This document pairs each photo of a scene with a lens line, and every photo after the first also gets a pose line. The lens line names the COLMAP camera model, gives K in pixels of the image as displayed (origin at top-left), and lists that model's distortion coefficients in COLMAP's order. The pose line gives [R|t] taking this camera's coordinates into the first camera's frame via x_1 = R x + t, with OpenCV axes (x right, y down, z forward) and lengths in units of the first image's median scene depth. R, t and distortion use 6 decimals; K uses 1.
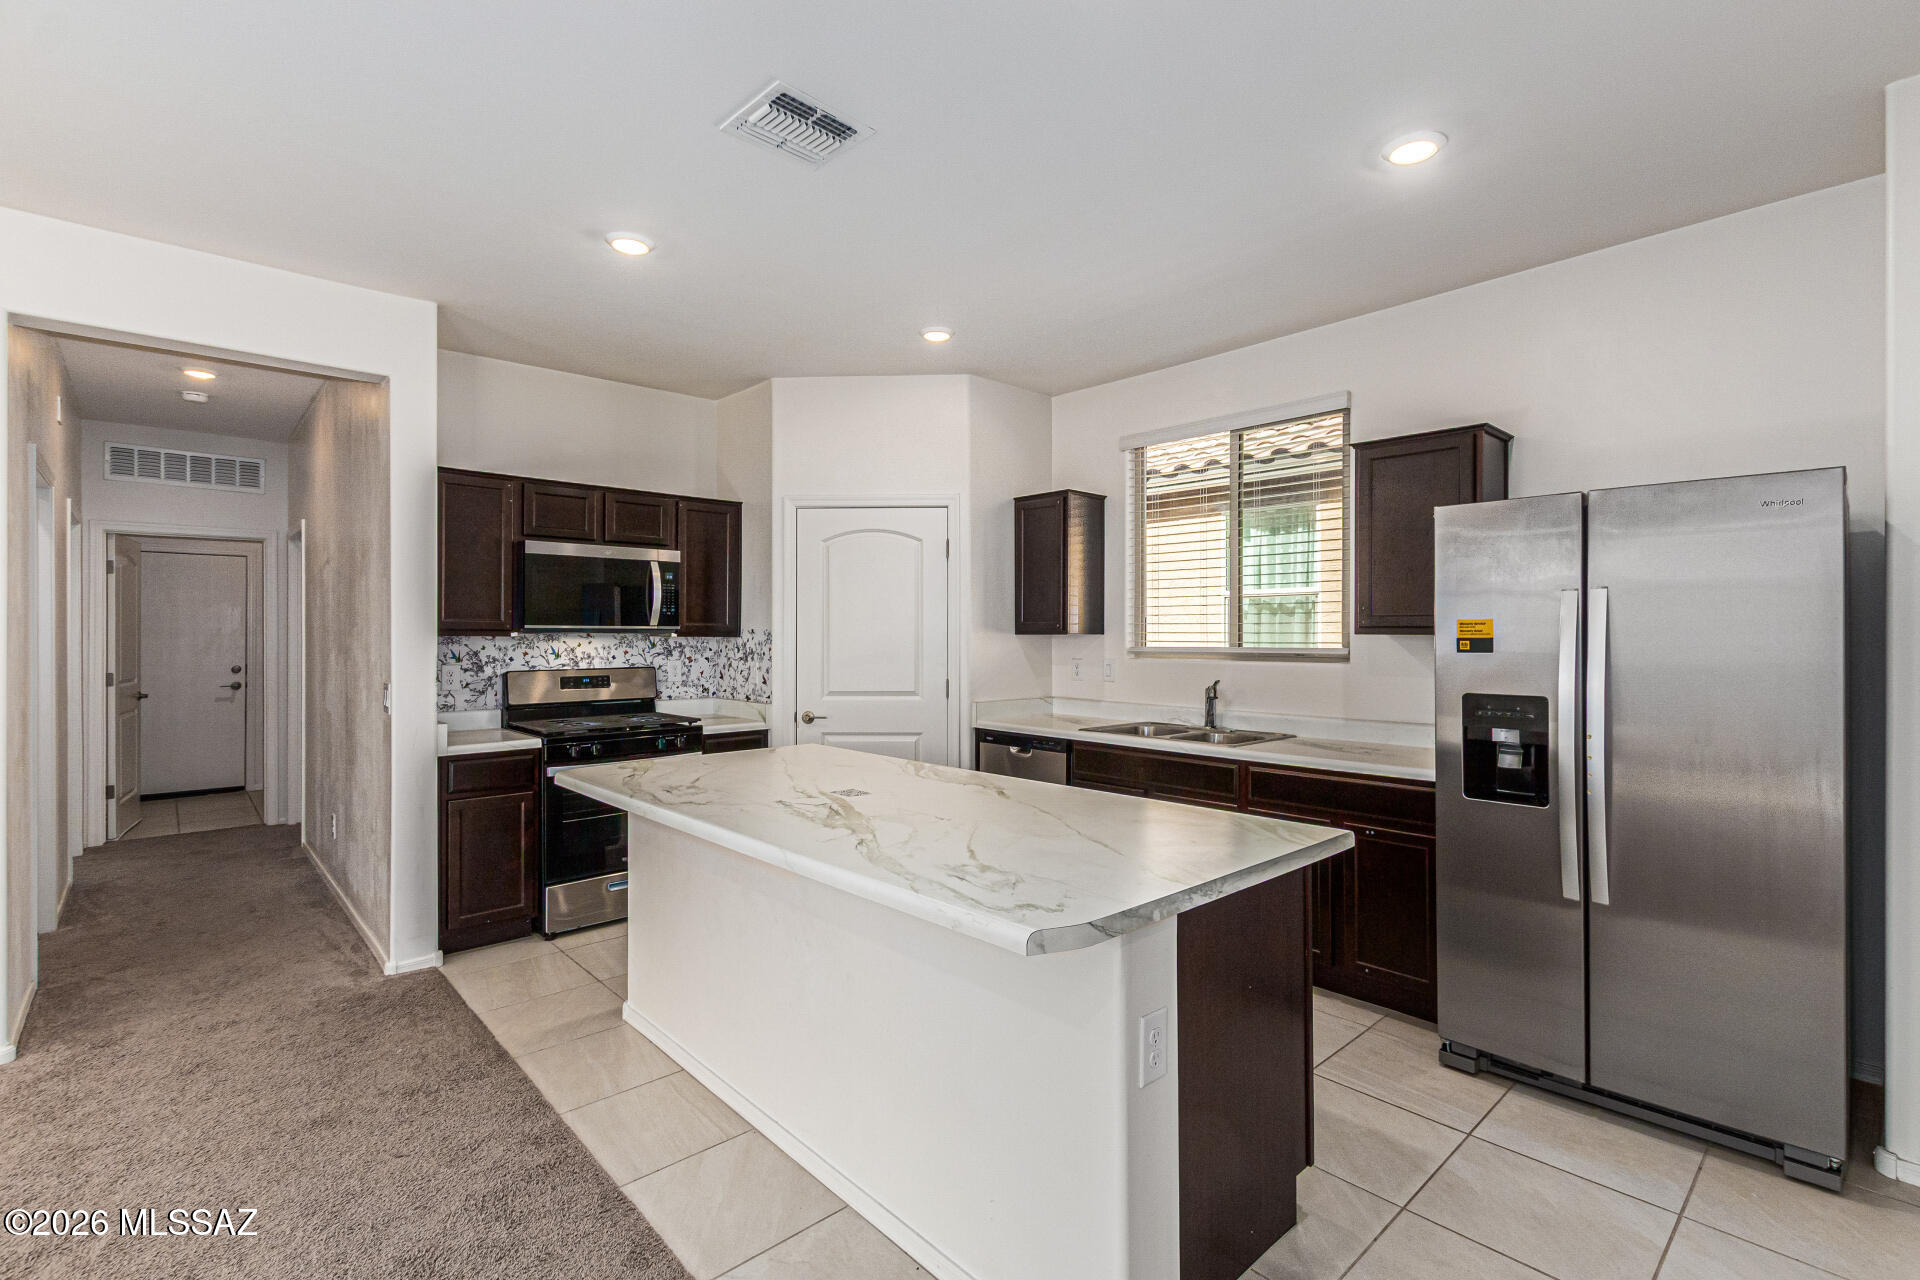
lens RADIAL K [[865.2, 0, 961.4], [0, 865.2, 630.4], [0, 0, 1]] dist [0.000468, -0.000028]
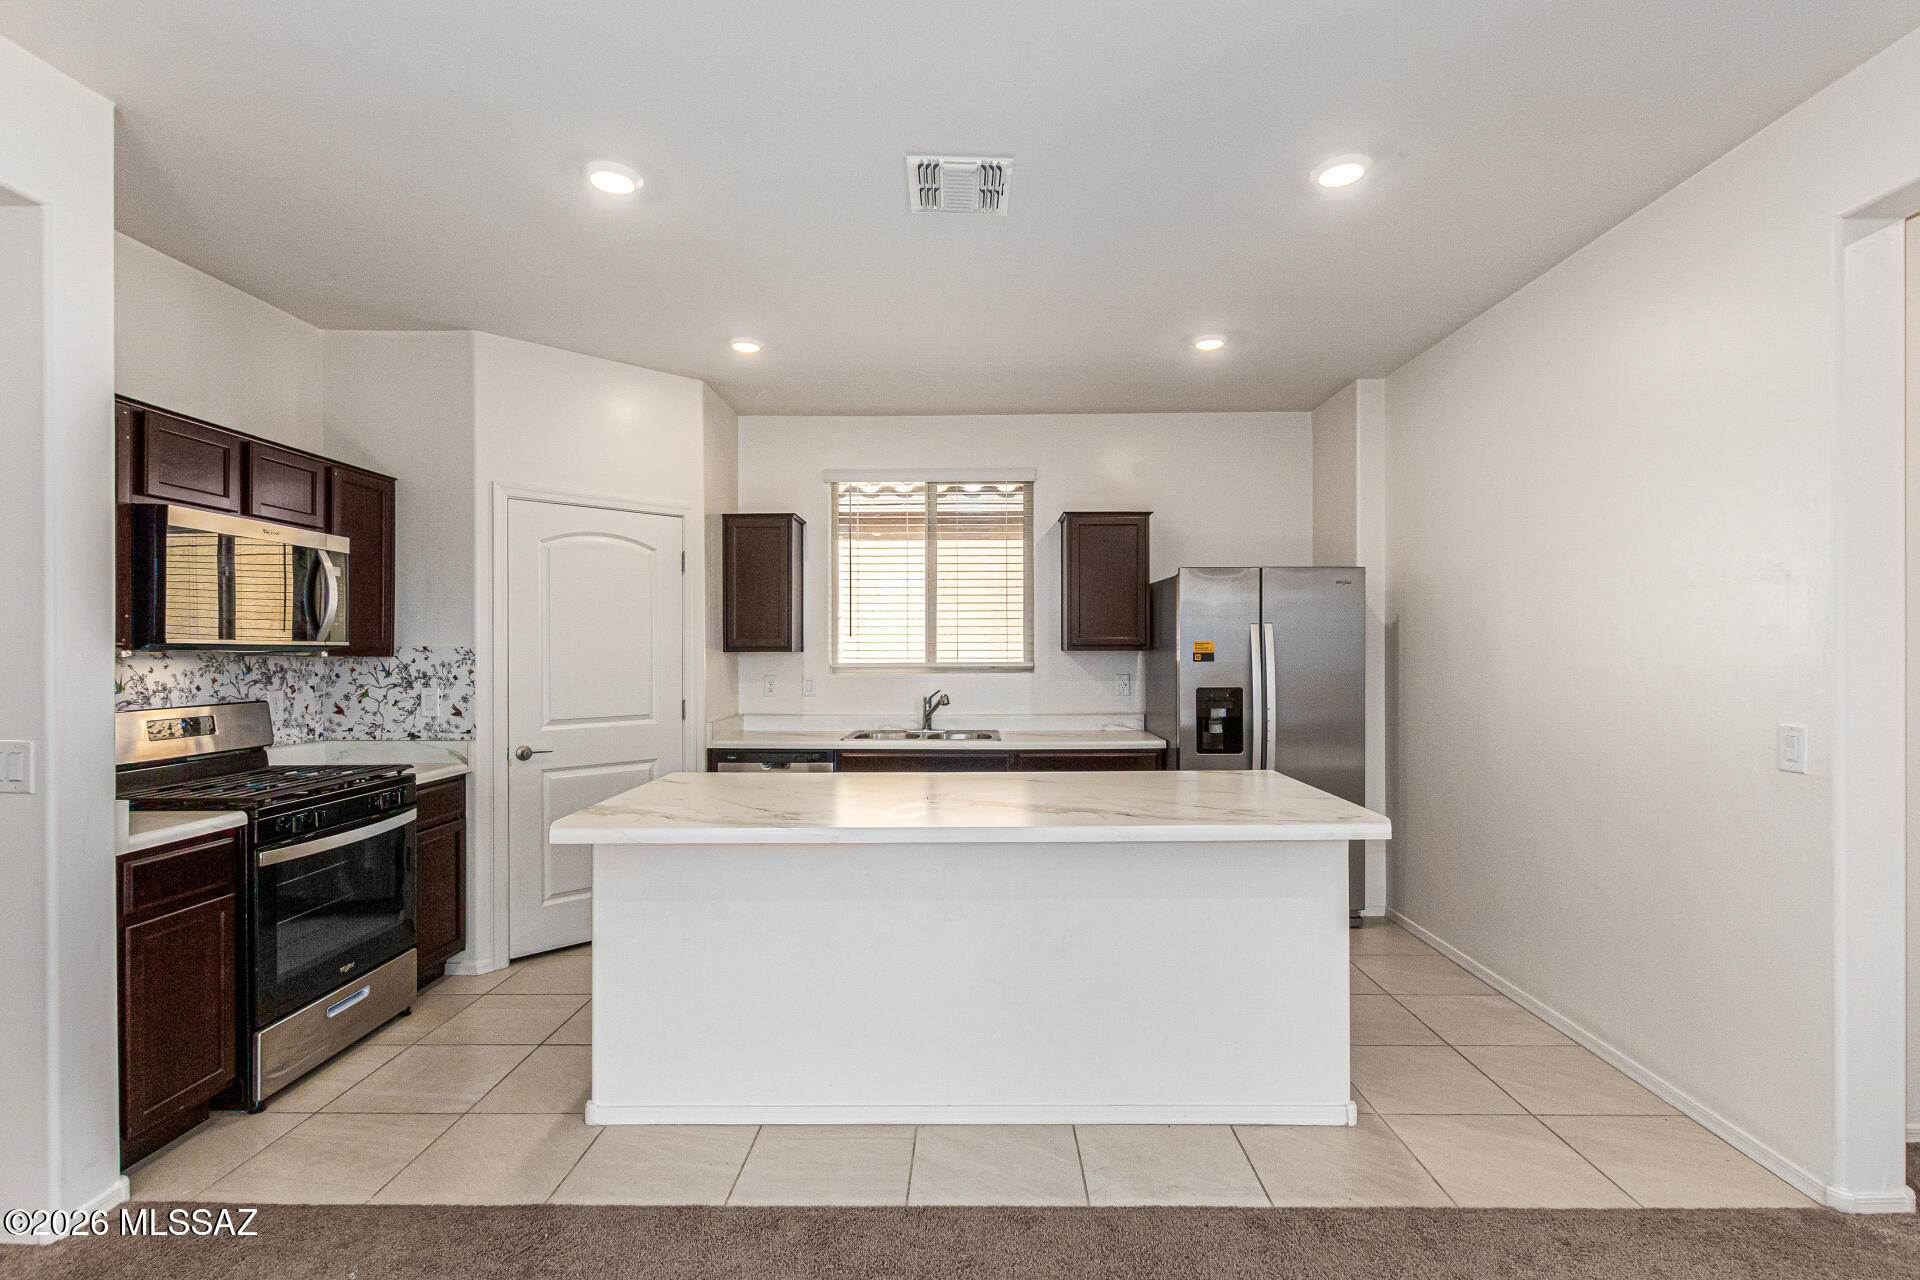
lens RADIAL K [[882.8, 0, 966.7], [0, 882.8, 648.0], [0, 0, 1]] dist [0.000305, -0.000376]
pose [[0.686245, 0.000883, 0.727370, -0.502578], [-0.000255, 0.999999, -0.000973, 0.000837], [-0.727370, 0.000483, 0.686245, 0.113936]]
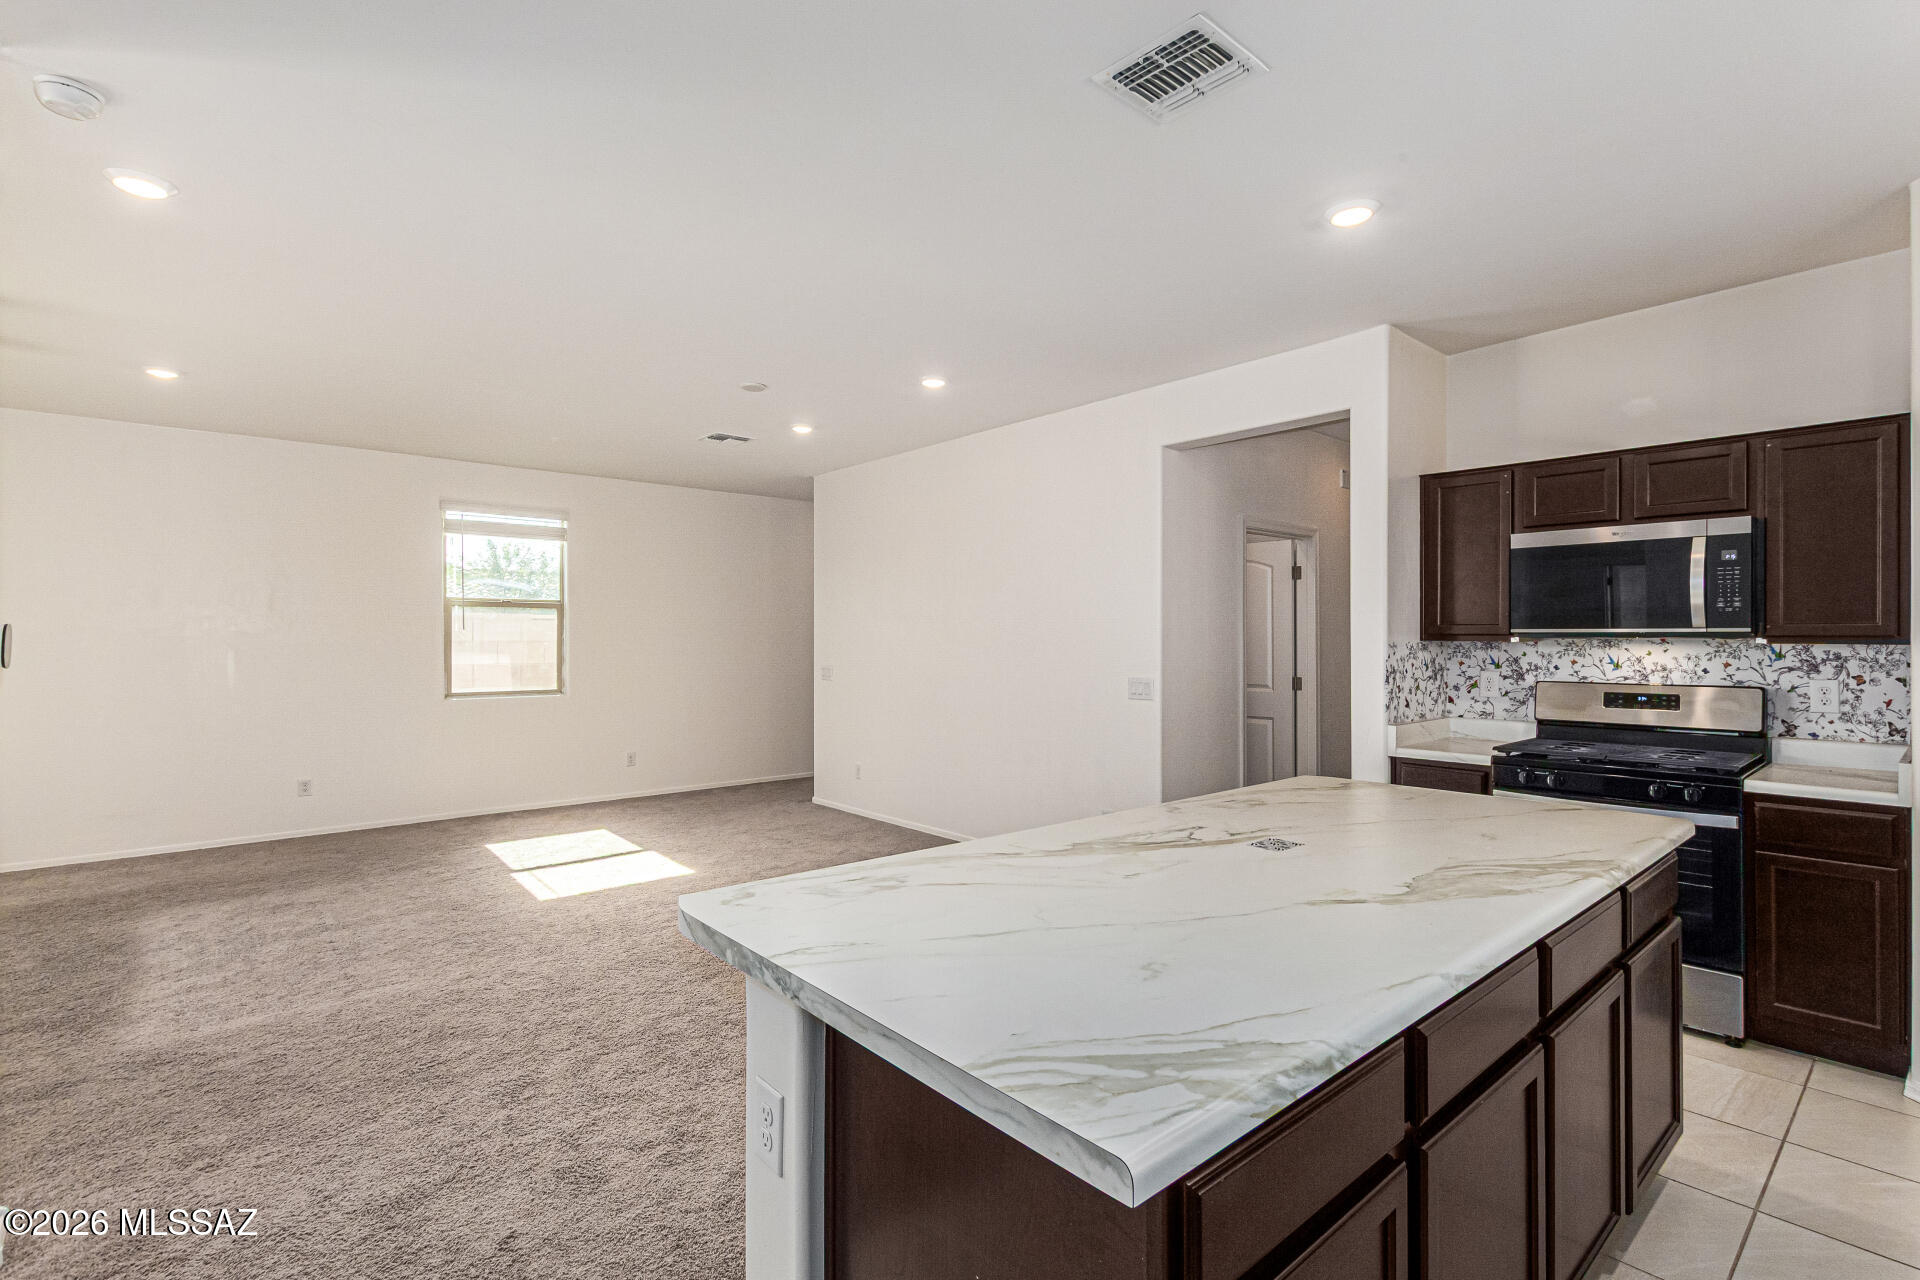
lens RADIAL K [[882.8, 0, 966.7], [0, 882.8, 648.0], [0, 0, 1]] dist [0.000305, -0.000376]
pose [[-0.017504, 0.015284, -0.999730, 0.369663], [0.008641, 0.999848, 0.015135, -0.005390], [0.999809, -0.008374, -0.017633, 0.395454]]
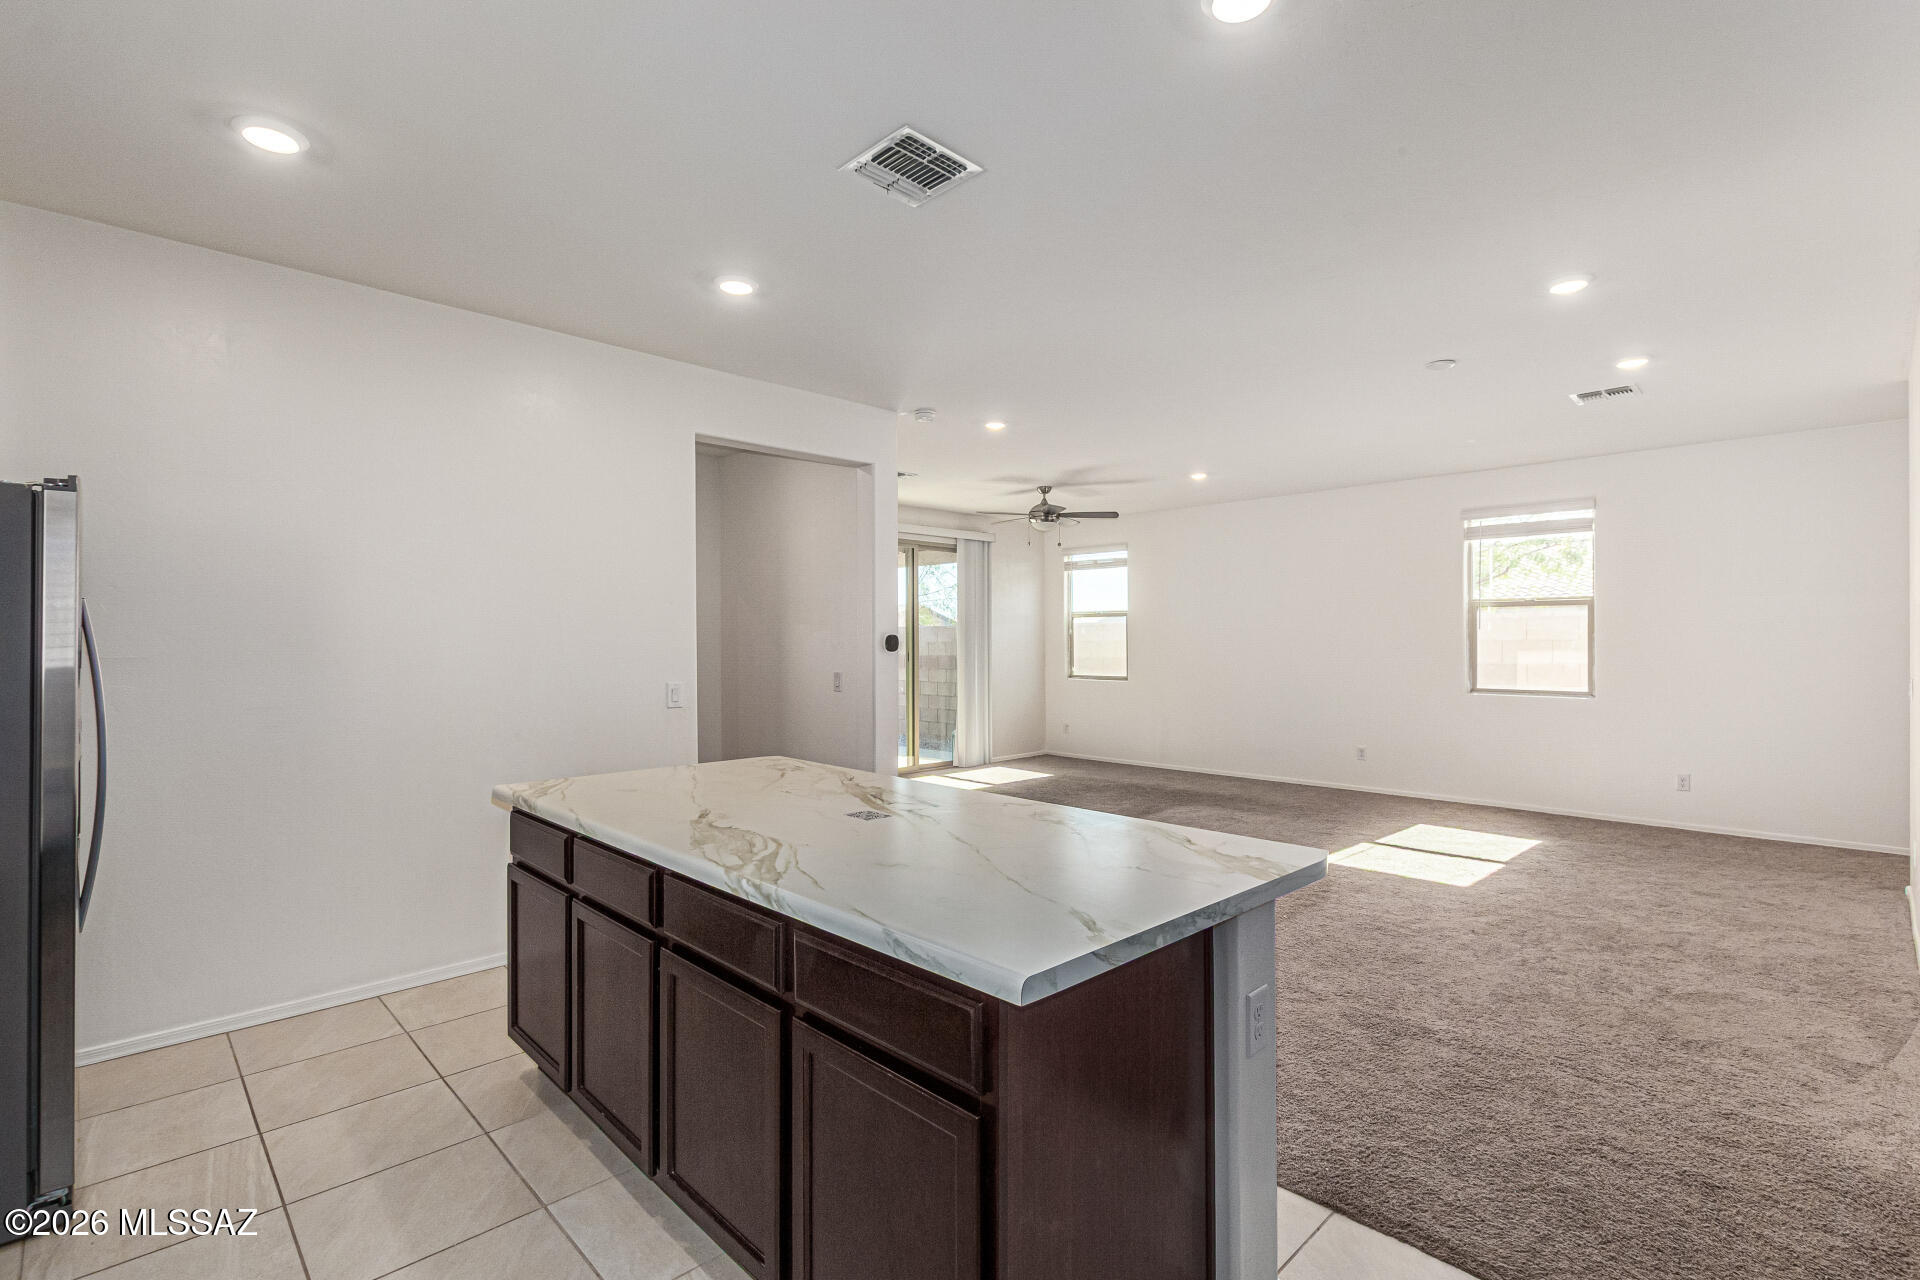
lens RADIAL K [[882.8, 0, 966.7], [0, 882.8, 648.0], [0, 0, 1]] dist [0.000305, -0.000376]
pose [[-0.999649, 0.006264, -0.025751, -0.127011], [0.006272, 0.999980, -0.000242, 0.007255], [0.025749, -0.000404, -0.999668, 1.075237]]
